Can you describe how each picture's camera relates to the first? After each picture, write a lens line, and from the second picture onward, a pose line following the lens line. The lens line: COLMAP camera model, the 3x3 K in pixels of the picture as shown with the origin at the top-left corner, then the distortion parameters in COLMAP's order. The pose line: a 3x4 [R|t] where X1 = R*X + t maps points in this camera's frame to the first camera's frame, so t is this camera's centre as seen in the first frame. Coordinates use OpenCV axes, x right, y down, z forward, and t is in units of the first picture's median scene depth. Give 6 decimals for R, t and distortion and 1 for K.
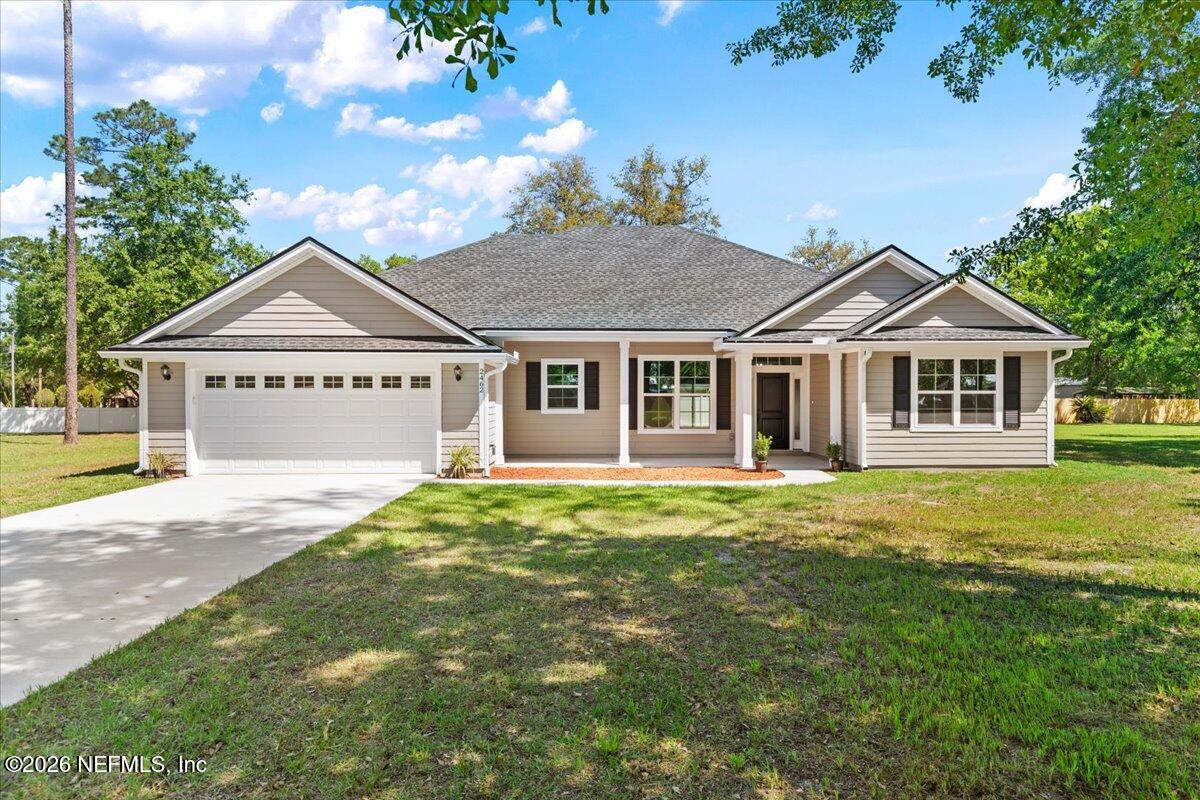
lens RADIAL K [[737.3, 0, 609.2], [0, 737.3, 401.7], [0, 0, 1]] dist [0.010024, -0.015579]
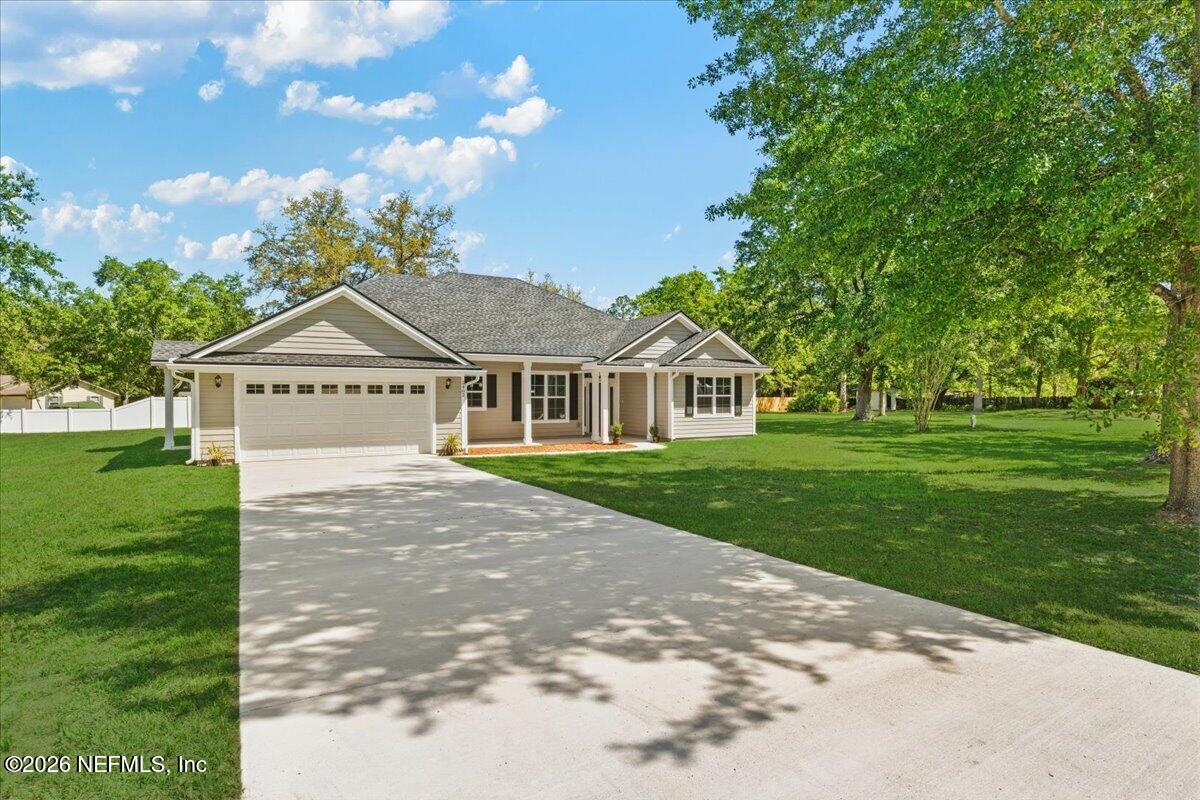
lens RADIAL K [[618.9, 0, 598.8], [0, 618.9, 404.5], [0, 0, 1]] dist [-0.000886, 0.000477]
pose [[0.887588, -0.008484, 0.460561, -0.468101], [0.004656, 0.999945, 0.009447, -0.006720], [-0.460615, -0.006240, 0.887578, -0.202182]]
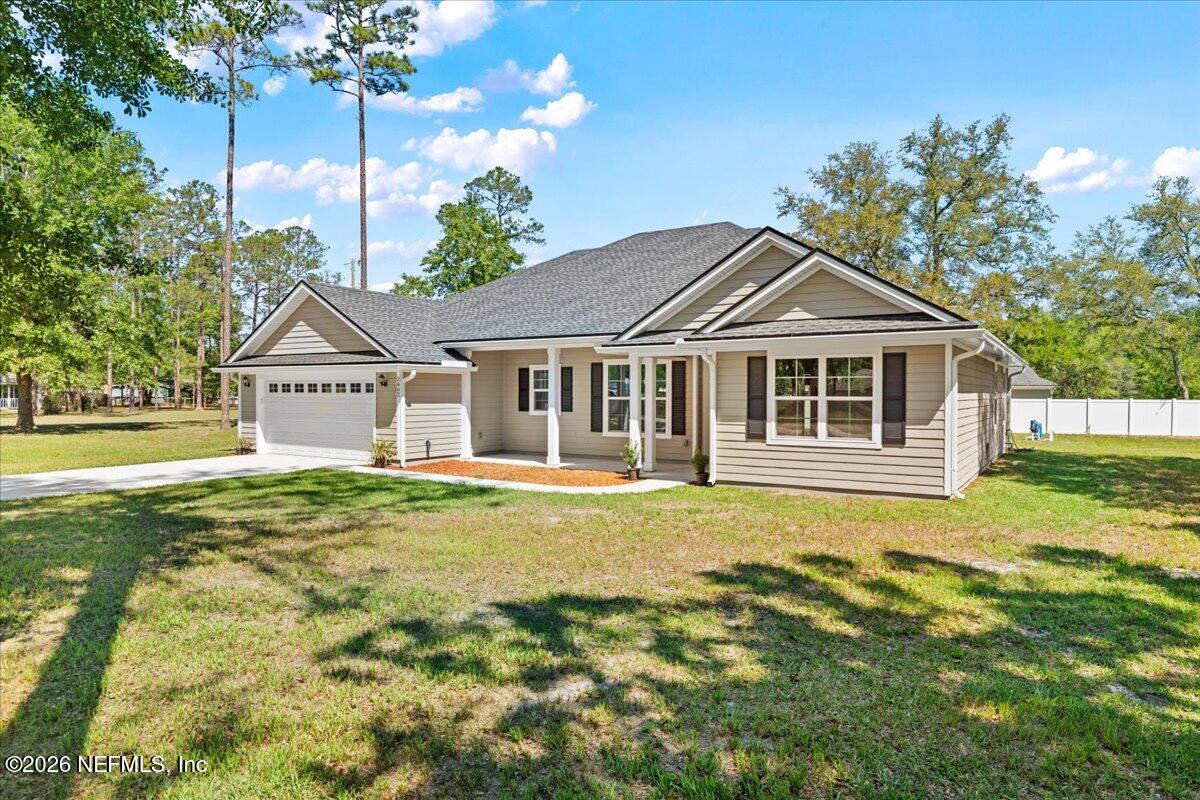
lens RADIAL K [[715.7, 0, 616.9], [0, 715.7, 396.5], [0, 0, 1]] dist [-0.001961, 0.000388]
pose [[0.832015, 0.004680, -0.554734, 0.720874], [-0.006664, 0.999977, -0.001559, -0.011870], [0.554714, 0.004994, 0.832026, 0.213227]]
